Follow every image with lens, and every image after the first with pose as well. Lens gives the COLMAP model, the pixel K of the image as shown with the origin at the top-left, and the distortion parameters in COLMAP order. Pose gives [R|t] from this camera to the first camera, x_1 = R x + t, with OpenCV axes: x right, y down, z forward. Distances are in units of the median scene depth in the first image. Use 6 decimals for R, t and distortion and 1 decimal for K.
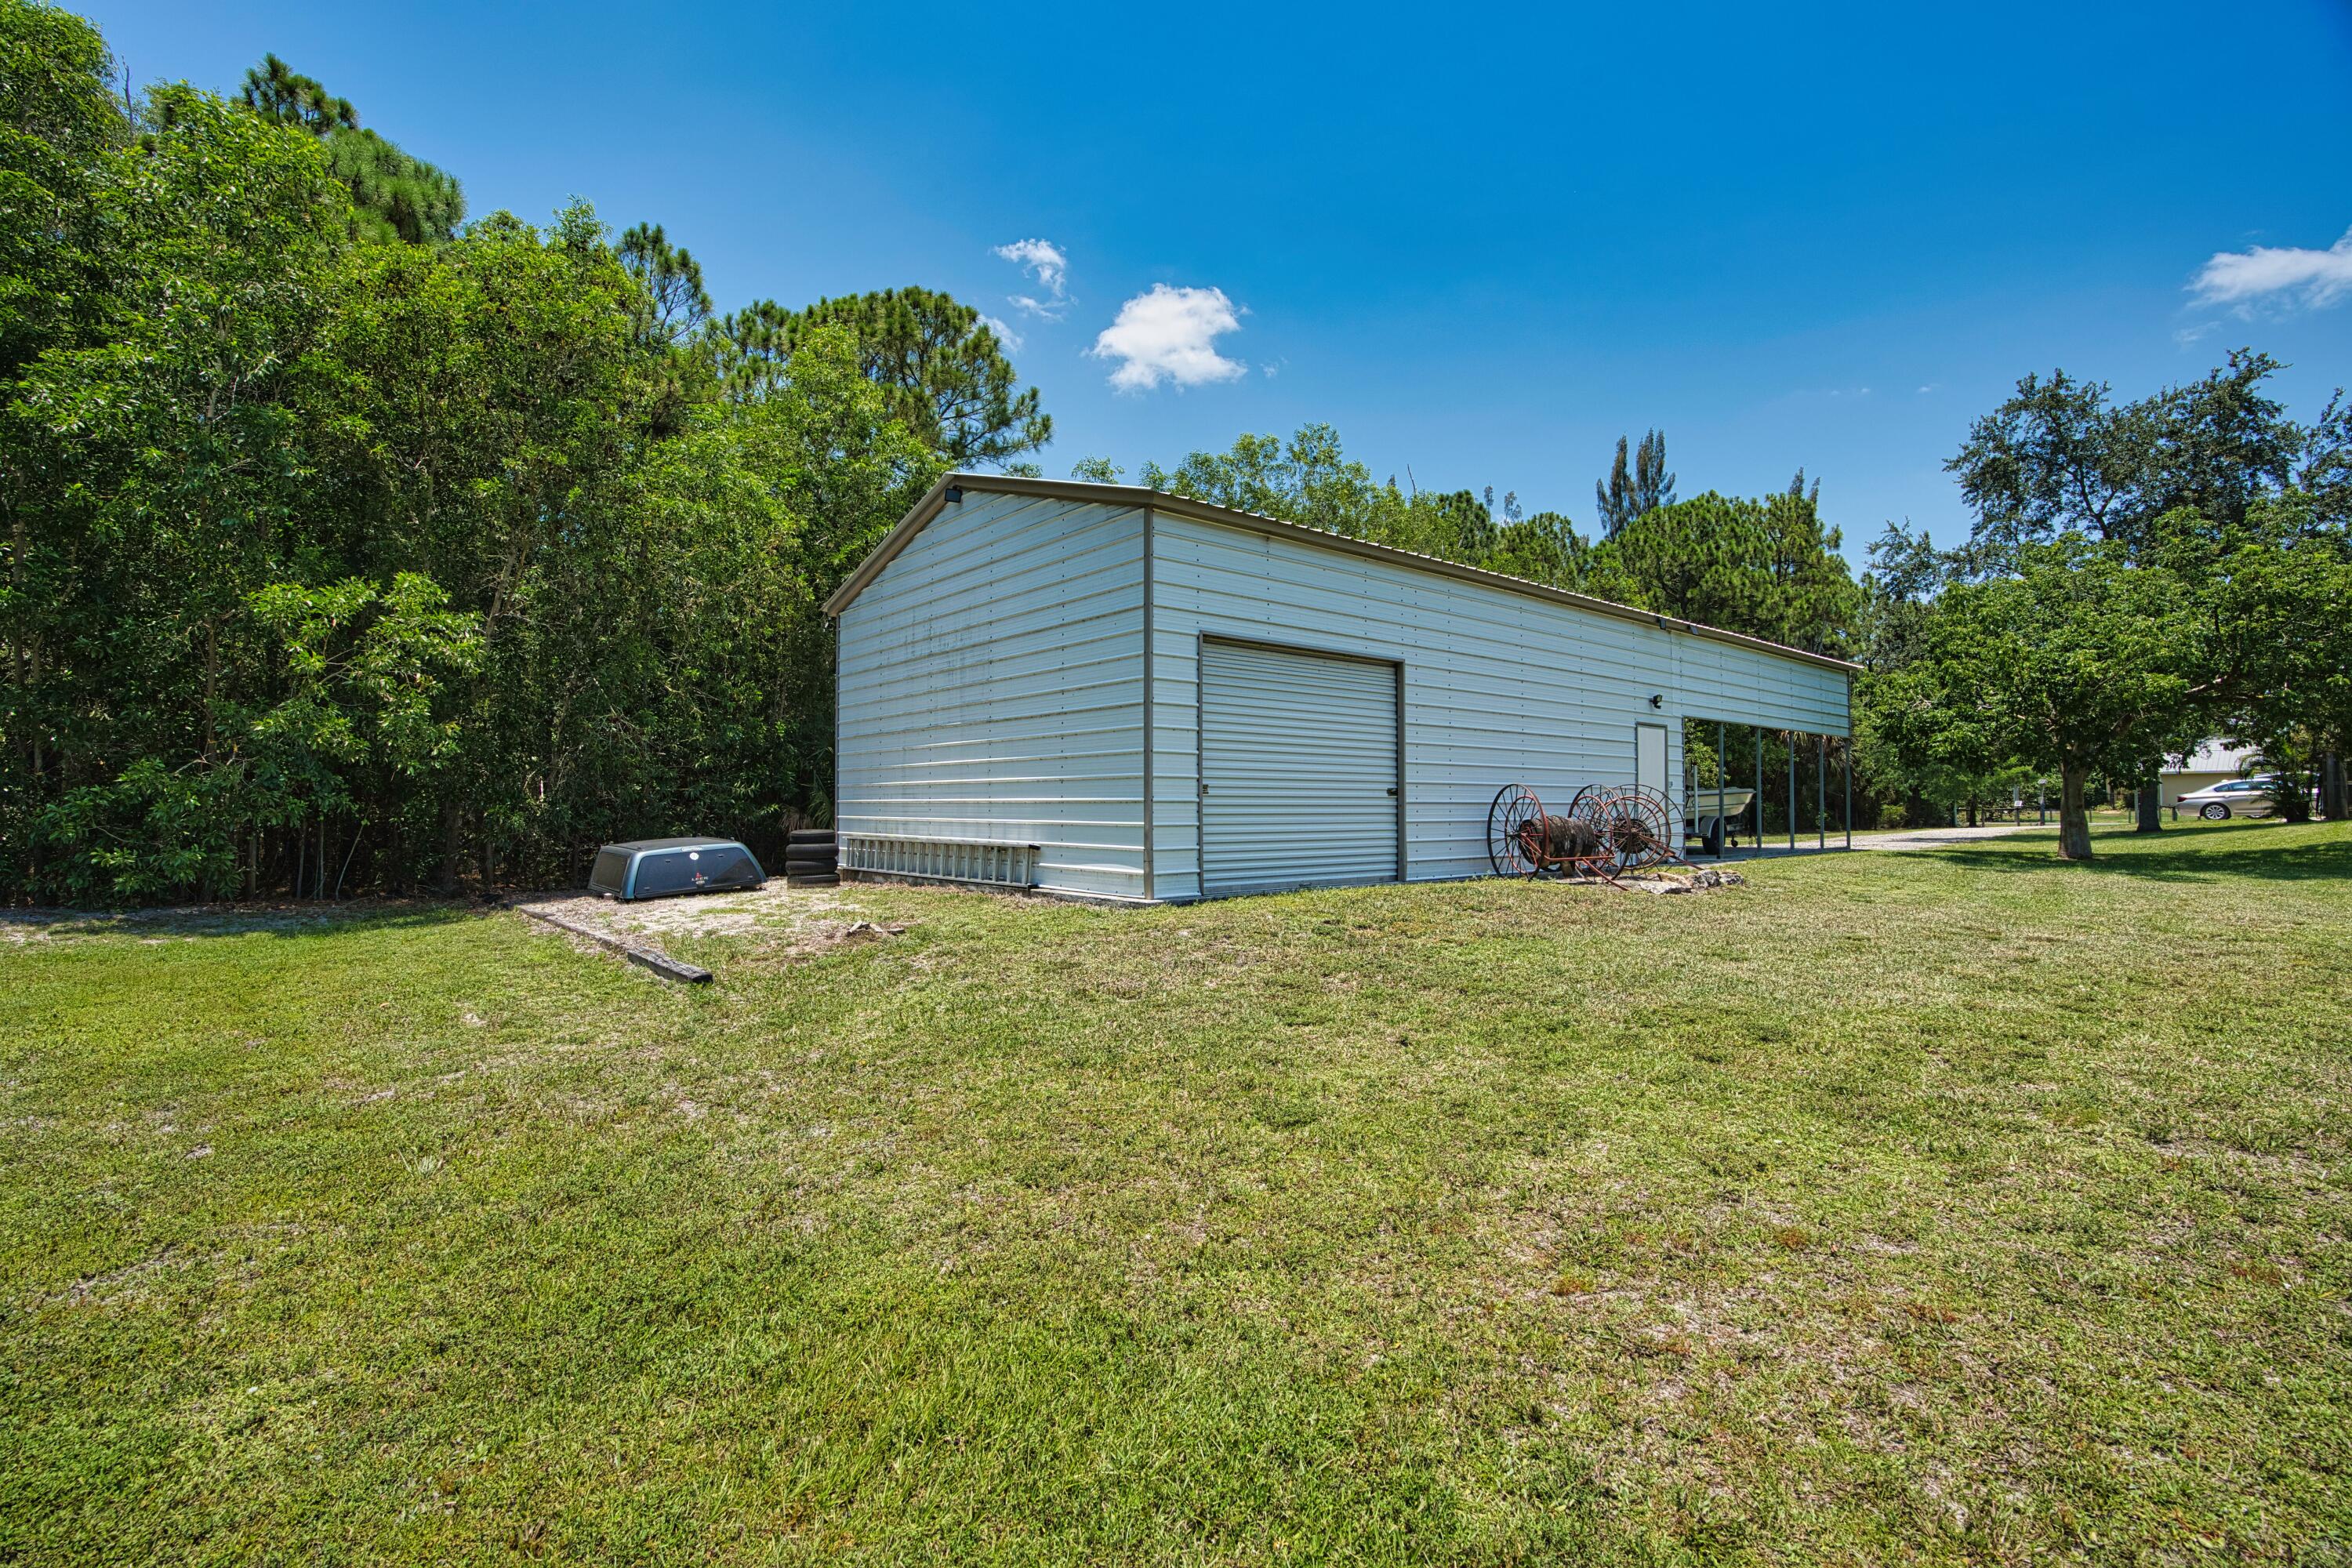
lens RADIAL K [[1066.0, 0, 1176.0], [0, 1066.0, 784.0], [0, 0, 1]] dist [-0.069143, 0.025985]
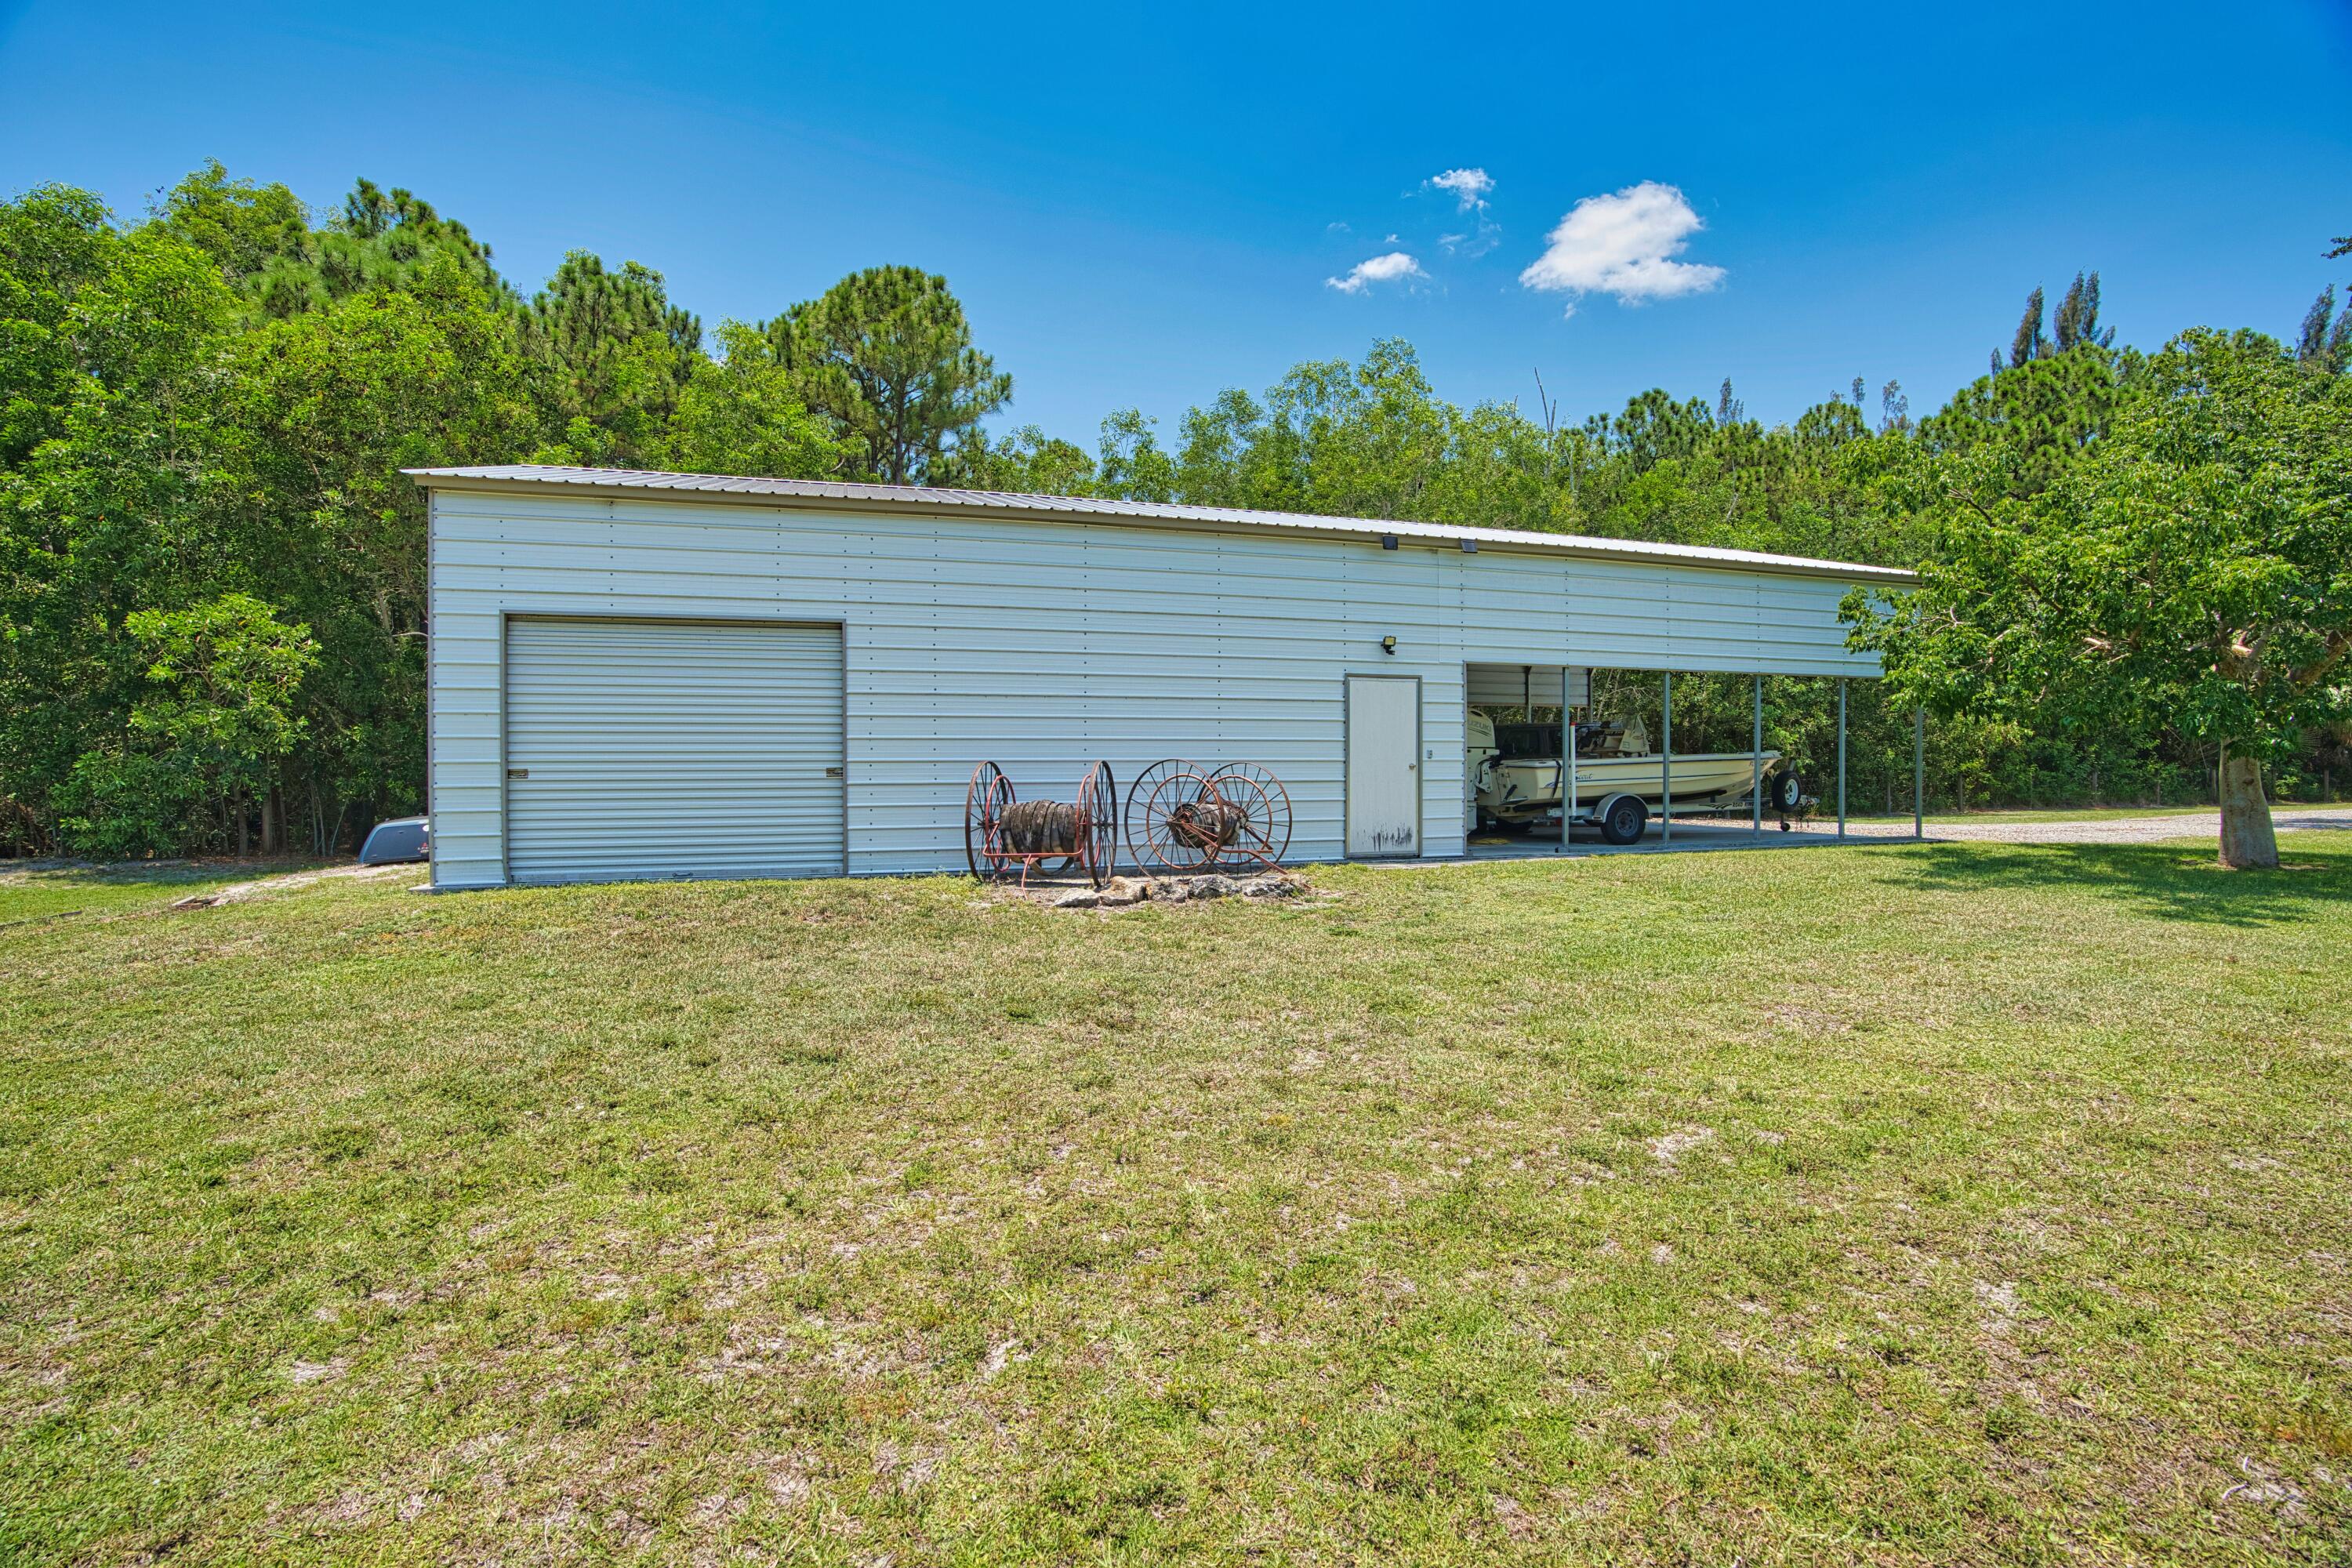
lens RADIAL K [[1066.0, 0, 1176.0], [0, 1066.0, 784.0], [0, 0, 1]] dist [-0.069143, 0.025985]
pose [[0.925550, 0.002735, -0.378616, 0.777477], [0.012206, 0.999239, 0.037058, -0.011355], [0.378429, -0.038920, 0.924812, 0.292543]]
